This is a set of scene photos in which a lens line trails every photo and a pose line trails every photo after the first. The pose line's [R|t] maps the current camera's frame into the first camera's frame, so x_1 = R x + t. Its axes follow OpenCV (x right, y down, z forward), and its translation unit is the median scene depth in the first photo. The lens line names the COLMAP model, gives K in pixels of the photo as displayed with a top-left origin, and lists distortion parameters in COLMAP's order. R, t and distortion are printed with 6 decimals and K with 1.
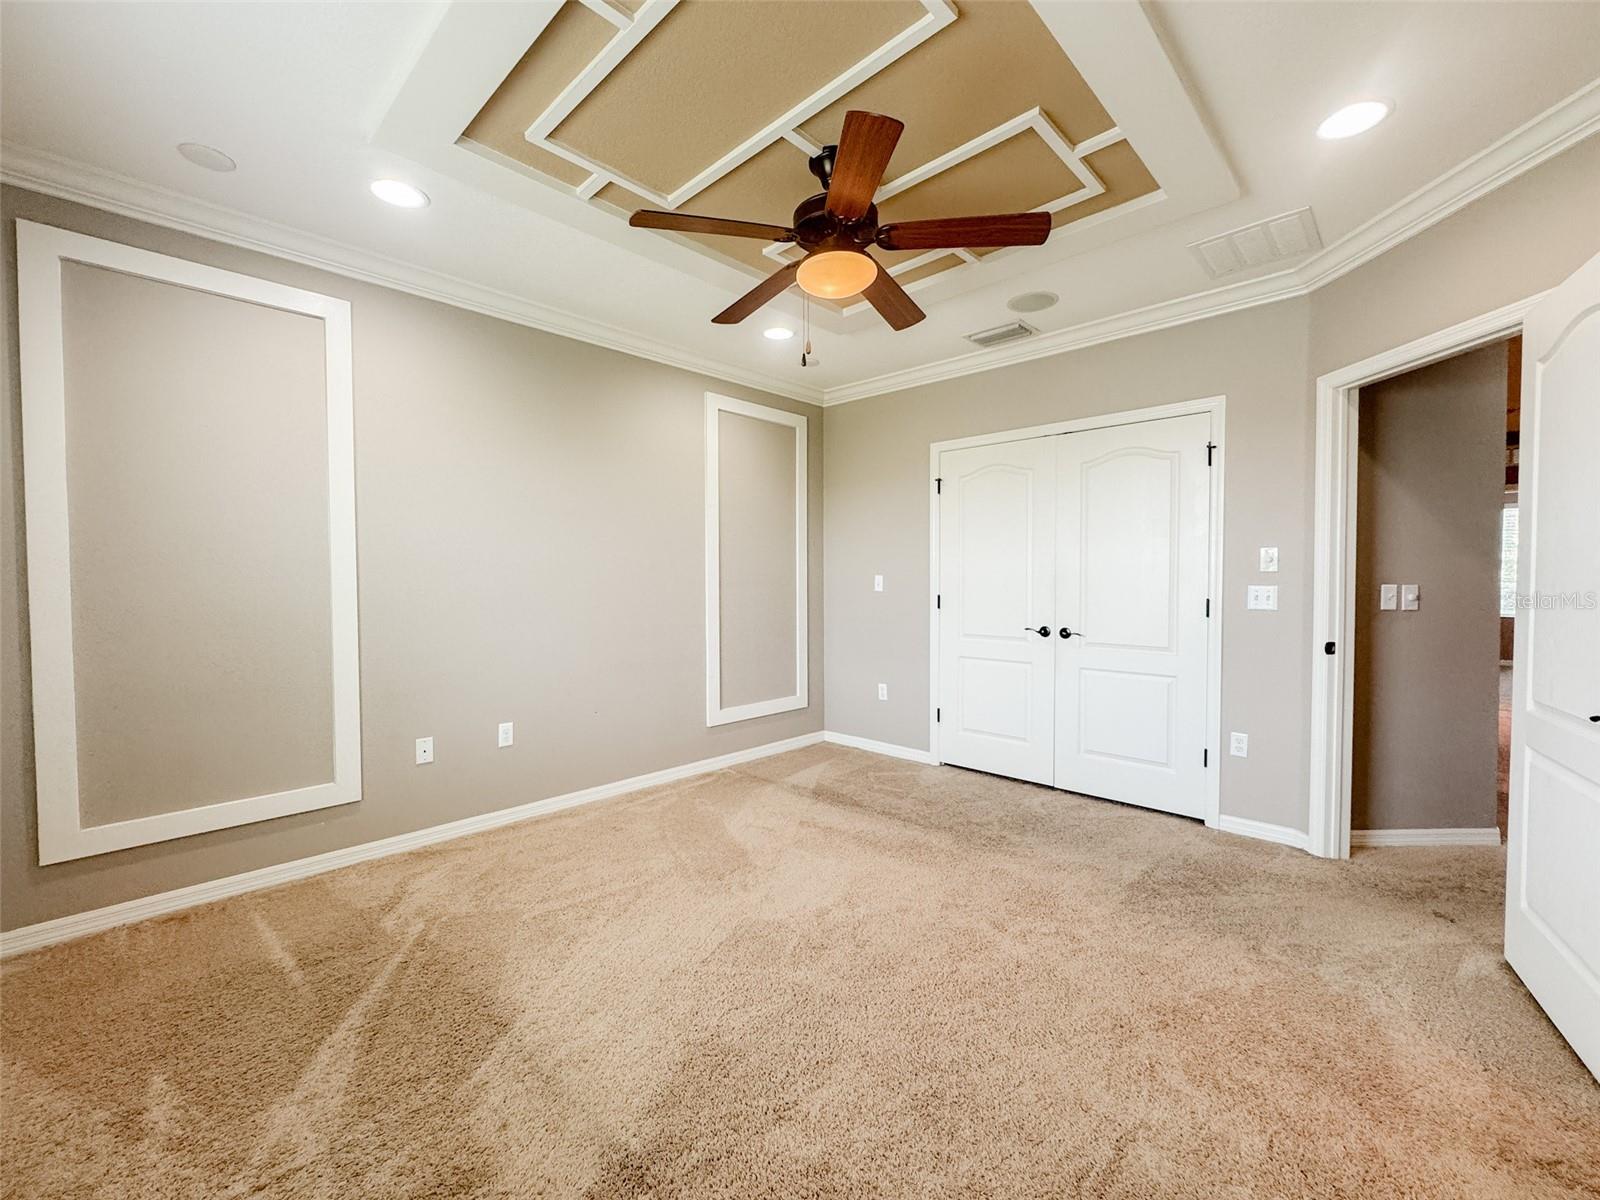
lens RADIAL K [[656.0, 0, 808.2], [0, 656.0, 595.3], [0, 0, 1]] dist [-0.001045, 0.000170]
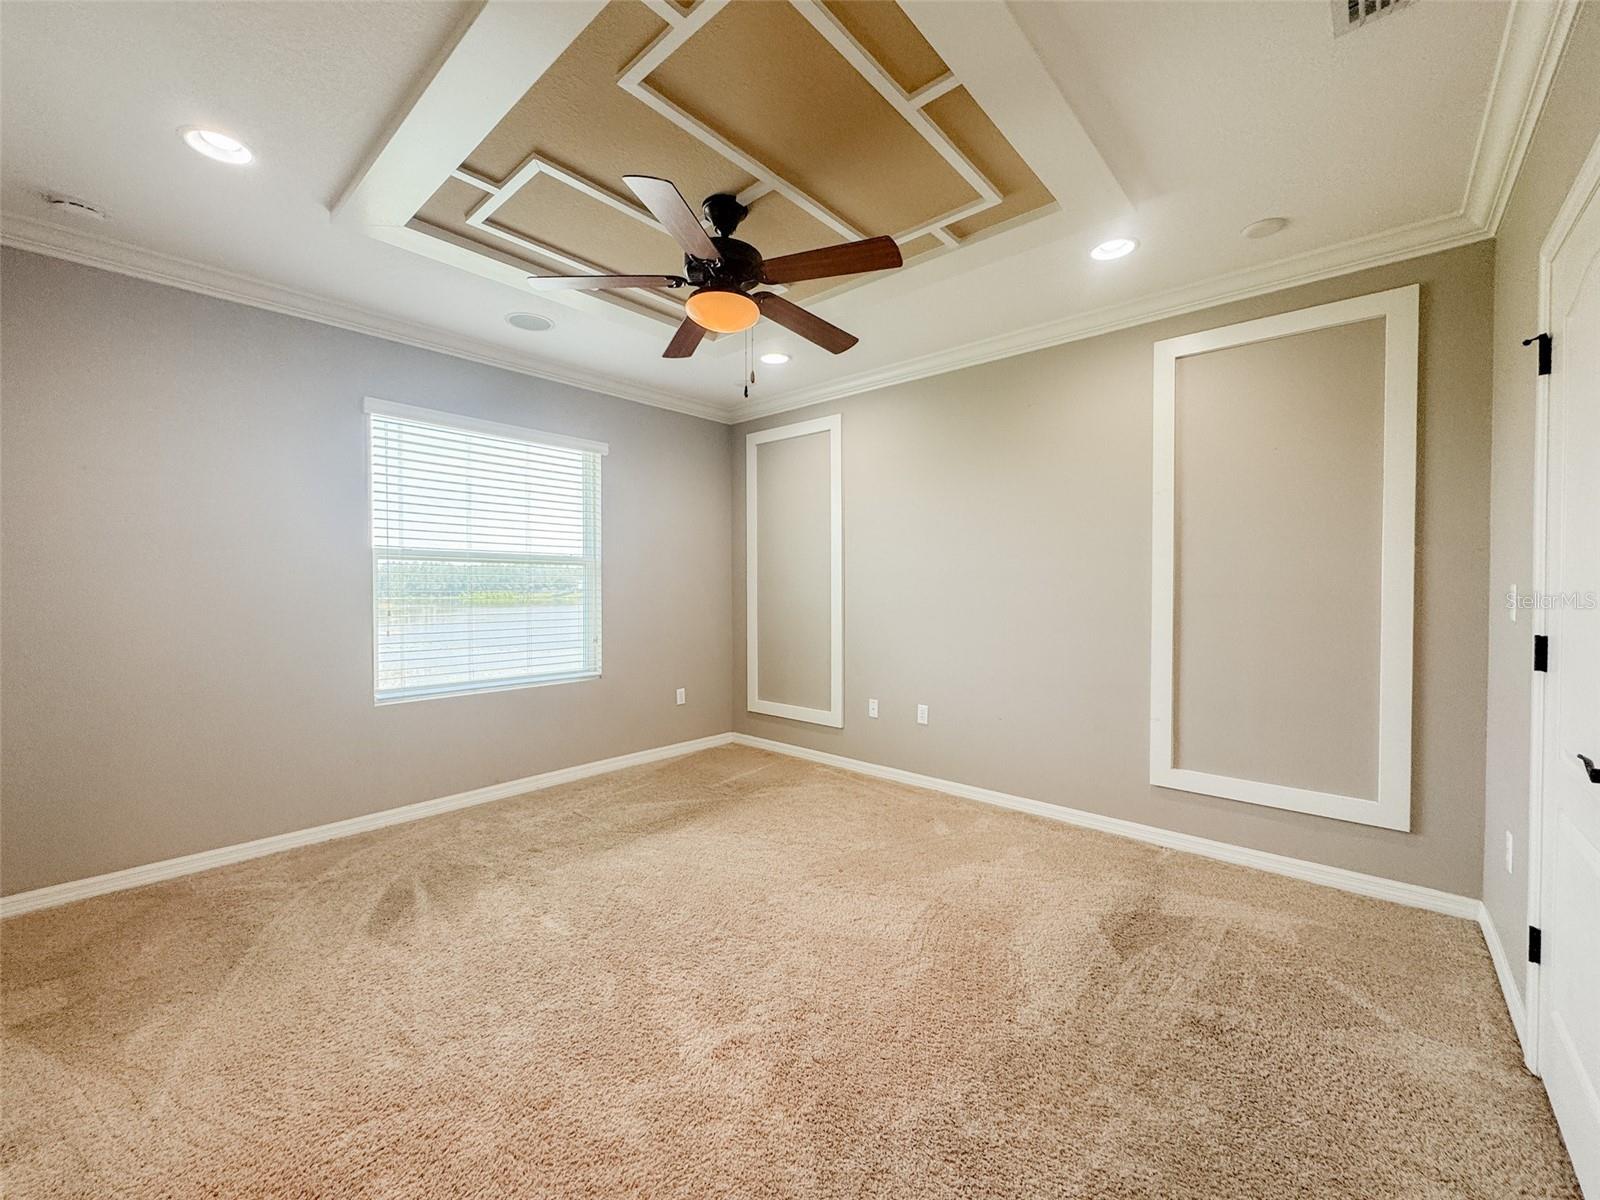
lens RADIAL K [[656.0, 0, 808.2], [0, 656.0, 595.3], [0, 0, 1]] dist [-0.001045, 0.000170]
pose [[0.037364, 0.017260, -0.999153, 0.867963], [-0.027731, 0.999484, 0.016229, -0.028124], [0.998917, 0.027101, 0.037823, 0.843469]]
